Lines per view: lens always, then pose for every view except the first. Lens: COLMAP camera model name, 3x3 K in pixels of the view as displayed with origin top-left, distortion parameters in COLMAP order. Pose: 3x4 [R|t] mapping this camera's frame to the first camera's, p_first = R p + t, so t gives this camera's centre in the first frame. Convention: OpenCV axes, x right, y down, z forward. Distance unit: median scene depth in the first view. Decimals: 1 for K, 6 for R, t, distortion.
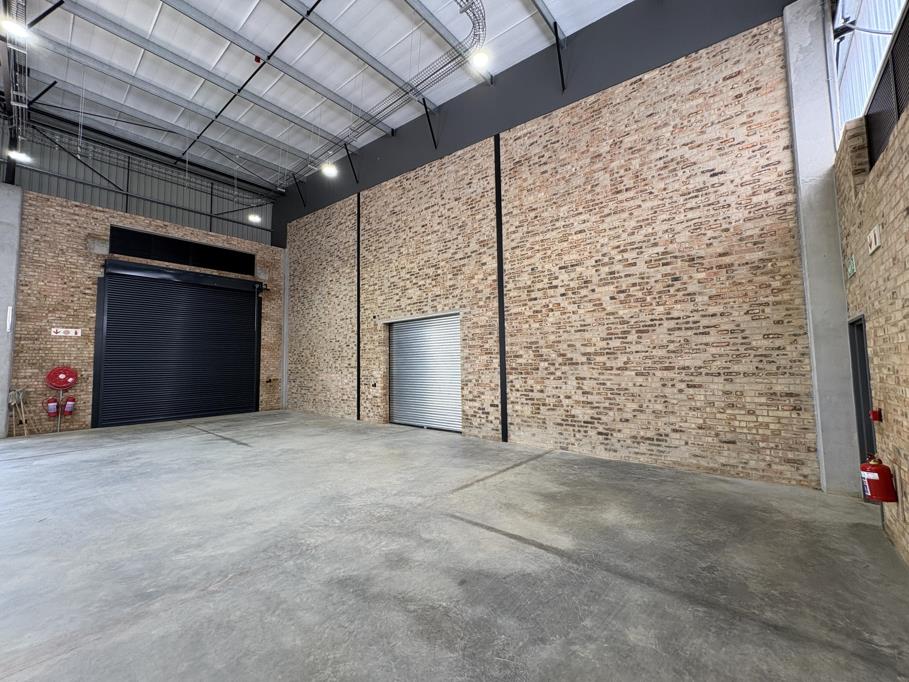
lens RADIAL K [[363.7, 0, 453.0], [0, 363.7, 341.3], [0, 0, 1]] dist [0.002018, 0.000048]
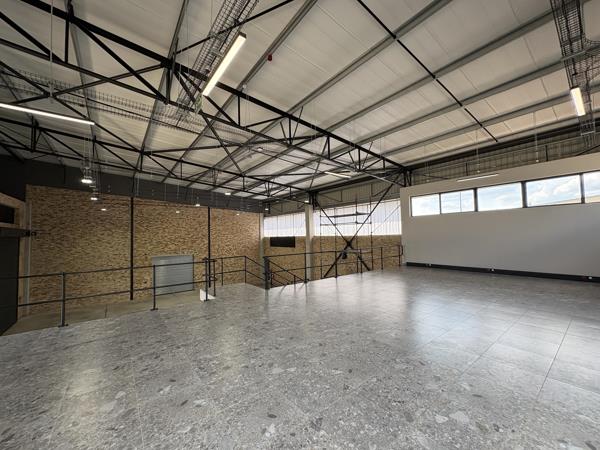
lens RADIAL K [[240.1, 0, 299.7], [0, 240.1, 223.1], [0, 0, 1]] dist [0.002018, 0.000048]
pose [[0.204429, 0.055871, 0.977286, -2.086892], [-0.045763, 0.997824, -0.047473, -0.323729], [-0.977811, -0.035019, 0.206541, -0.433048]]
